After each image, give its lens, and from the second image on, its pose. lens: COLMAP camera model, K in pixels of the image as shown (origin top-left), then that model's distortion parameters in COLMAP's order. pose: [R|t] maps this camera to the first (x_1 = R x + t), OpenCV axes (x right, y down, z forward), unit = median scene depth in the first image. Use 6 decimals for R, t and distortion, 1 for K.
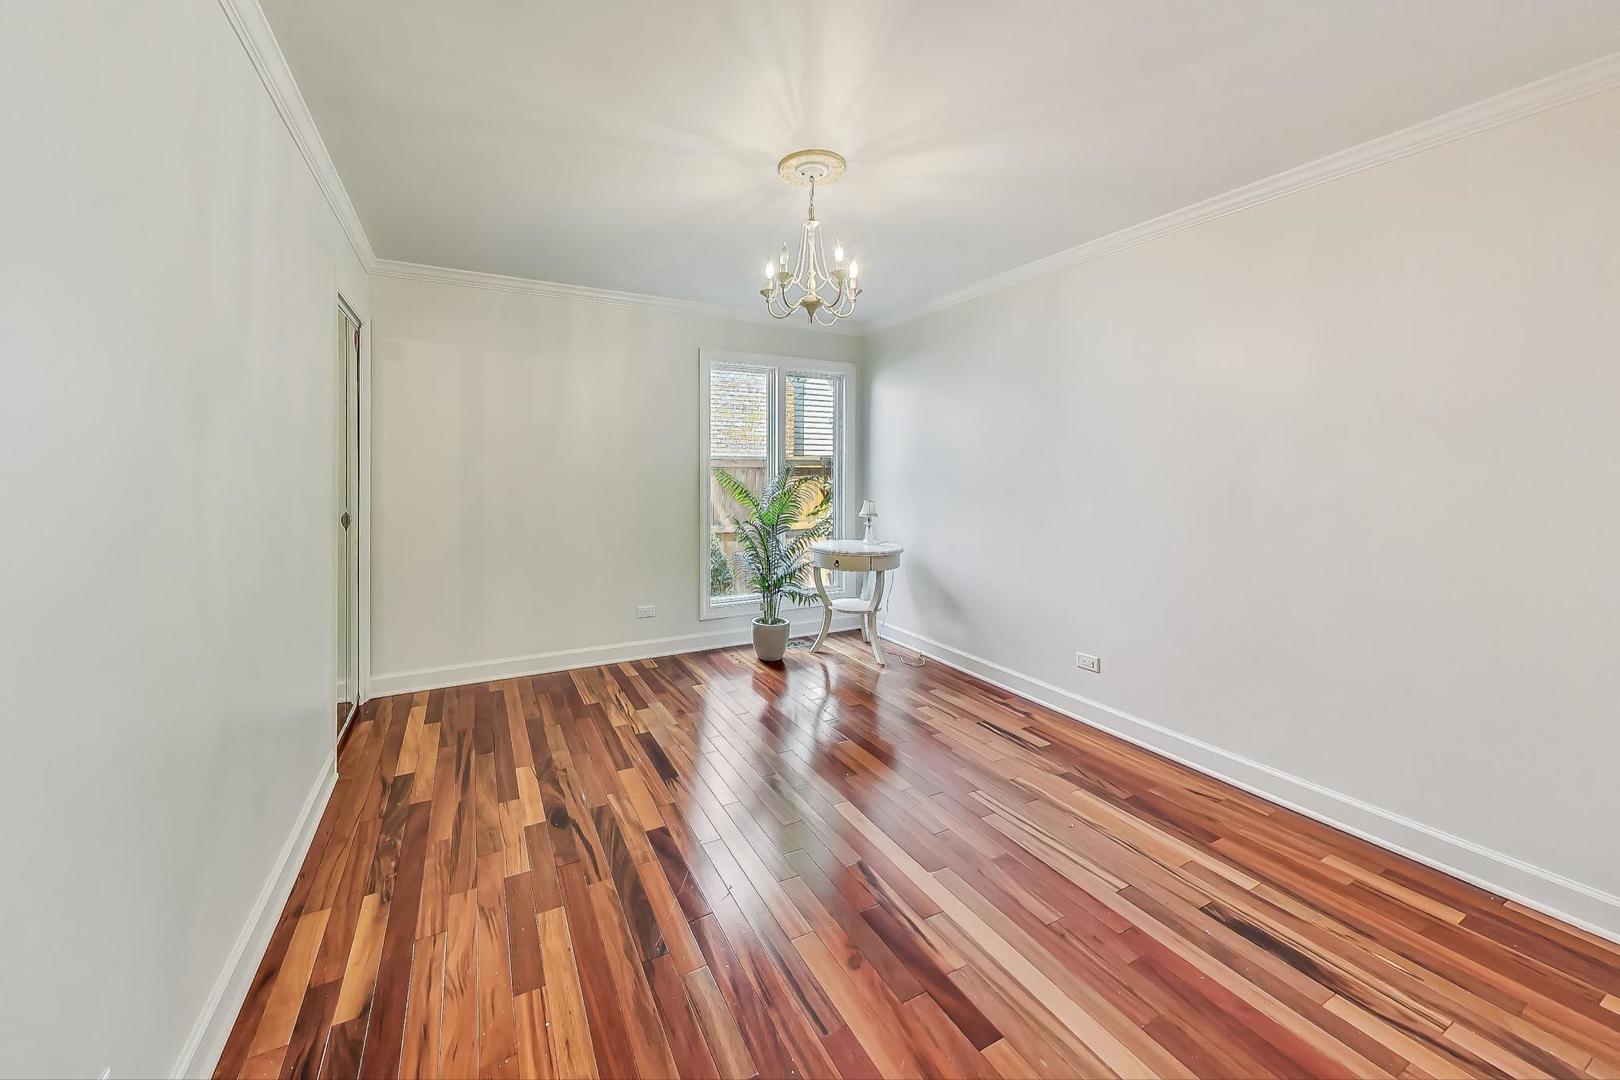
lens RADIAL K [[602.1, 0, 812.5], [0, 602.1, 464.3], [0, 0, 1]] dist [-0.000254, 0.000072]
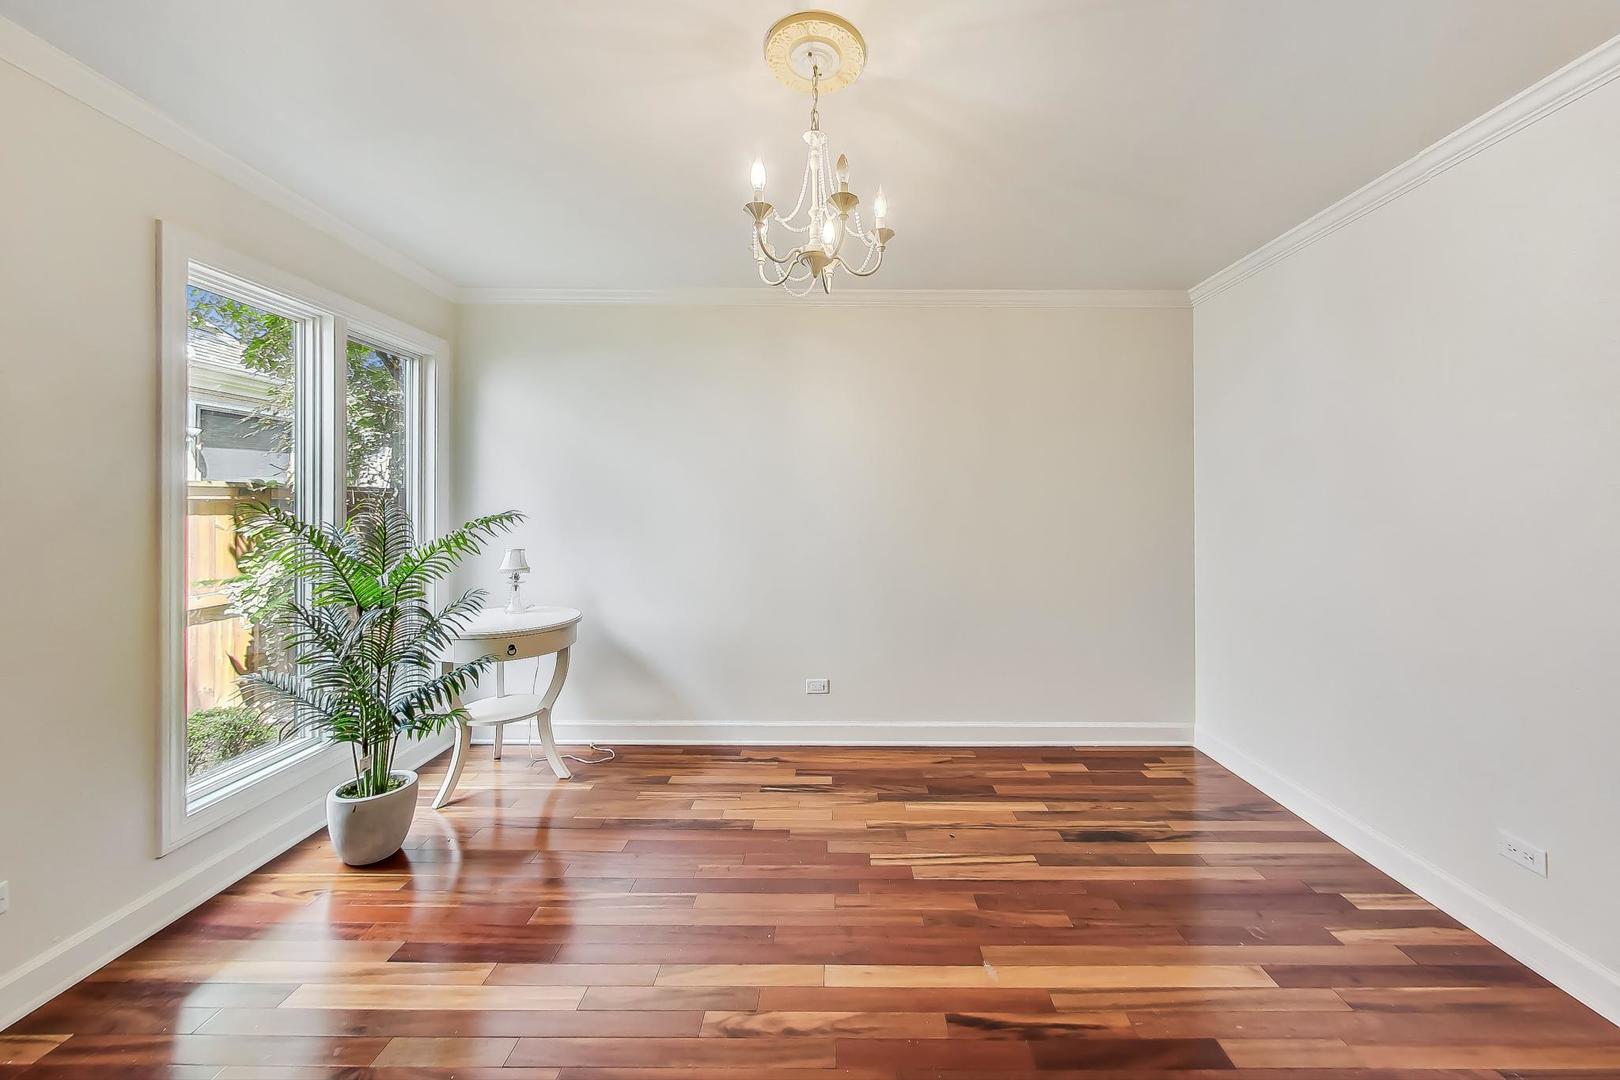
lens RADIAL K [[569.6, 0, 837.6], [0, 569.6, 499.0], [0, 0, 1]] dist [-0.001957, -0.000147]
pose [[0.485194, 0.001632, 0.874405, -0.559152], [-0.007361, 0.999970, 0.002218, -0.001154], [-0.874376, -0.007513, 0.485192, 0.694846]]
